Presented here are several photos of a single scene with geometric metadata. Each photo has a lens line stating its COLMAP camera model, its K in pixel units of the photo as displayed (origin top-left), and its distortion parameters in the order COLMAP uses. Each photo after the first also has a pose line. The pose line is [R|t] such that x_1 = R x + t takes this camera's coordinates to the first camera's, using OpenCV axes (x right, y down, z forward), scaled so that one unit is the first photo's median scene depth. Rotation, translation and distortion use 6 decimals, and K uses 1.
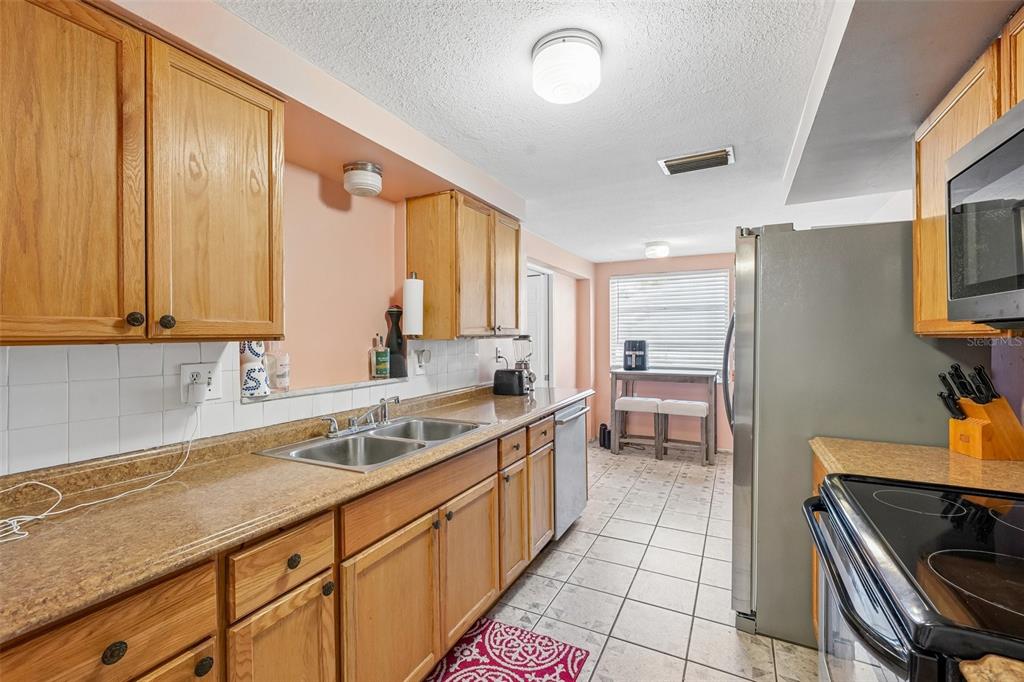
lens RADIAL K [[451.5, 0, 501.7], [0, 451.5, 339.2], [0, 0, 1]] dist [0.004023, 0.001555]
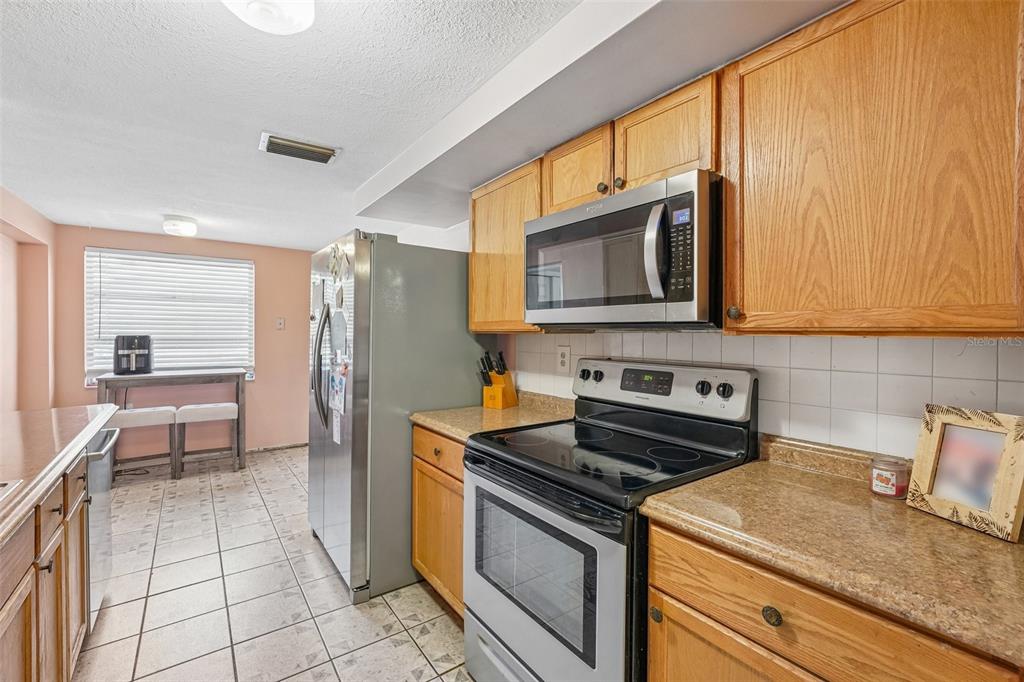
lens RADIAL K [[451.5, 0, 506.0], [0, 451.5, 339.2], [0, 0, 1]] dist [0.004023, 0.001555]
pose [[0.454461, -0.007305, 0.890737, -0.130196], [-0.001758, 0.999957, 0.009098, 0.000743], [-0.890765, -0.005700, 0.454428, 0.096743]]
